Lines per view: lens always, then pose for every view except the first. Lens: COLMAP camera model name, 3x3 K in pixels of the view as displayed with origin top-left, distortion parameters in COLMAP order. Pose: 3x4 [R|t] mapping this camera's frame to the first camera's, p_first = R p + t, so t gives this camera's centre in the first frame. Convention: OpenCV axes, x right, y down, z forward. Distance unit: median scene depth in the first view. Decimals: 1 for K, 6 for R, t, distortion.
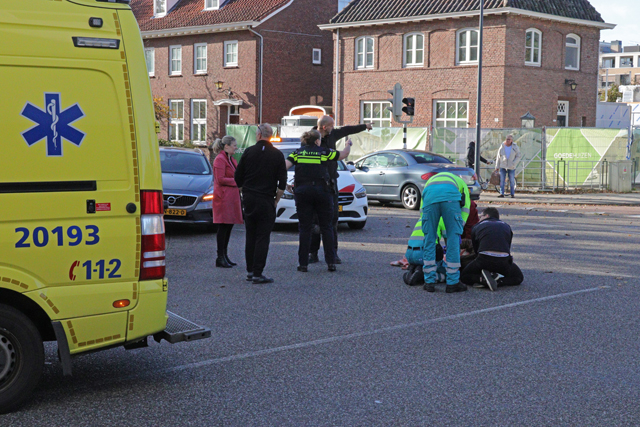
lens RADIAL K [[1074.3, 0, 319.7], [0, 1074.3, 214.1], [0, 0, 1]] dist [-0.145127, 0.000000]
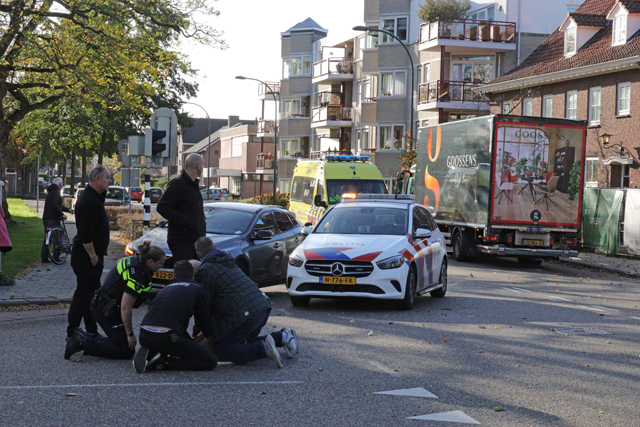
lens RADIAL K [[1291.1, 0, 324.0], [0, 1291.1, 211.4], [0, 0, 1]] dist [0.041872, 0.000000]
pose [[0.869538, 0.012281, -0.493713, 0.198189], [-0.048274, 0.997017, -0.060222, 0.000858], [0.491500, 0.076199, 0.867537, 0.069330]]
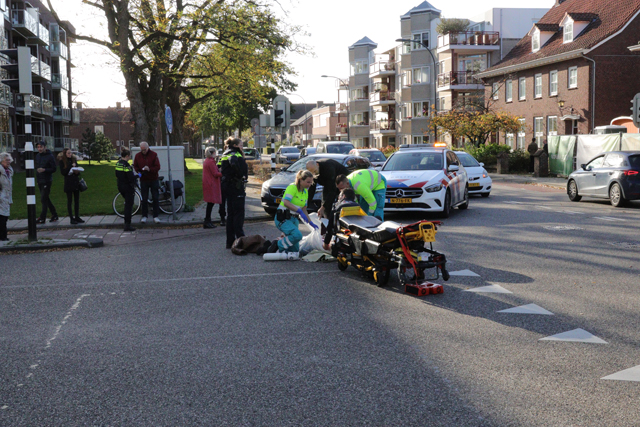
lens RADIAL K [[796.6, 0, 321.5], [0, 796.6, 215.3], [0, 0, 1]] dist [-0.016515, 0.000000]
pose [[0.833044, 0.014945, -0.553005, 0.184267], [-0.010556, 0.999882, 0.011121, 0.000979], [0.553106, -0.003427, 0.833104, 0.081591]]
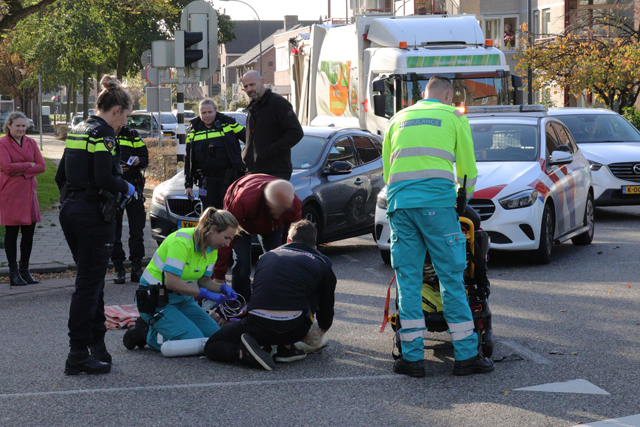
lens RADIAL K [[1665.9, 0, 317.1], [0, 1665.9, 213.3], [0, 0, 1]] dist [0.081690, 0.000000]
pose [[0.840070, 0.005165, -0.542454, 0.182878], [-0.014932, 0.999796, -0.013605, 0.000359], [0.542273, 0.019529, 0.839975, 0.090889]]
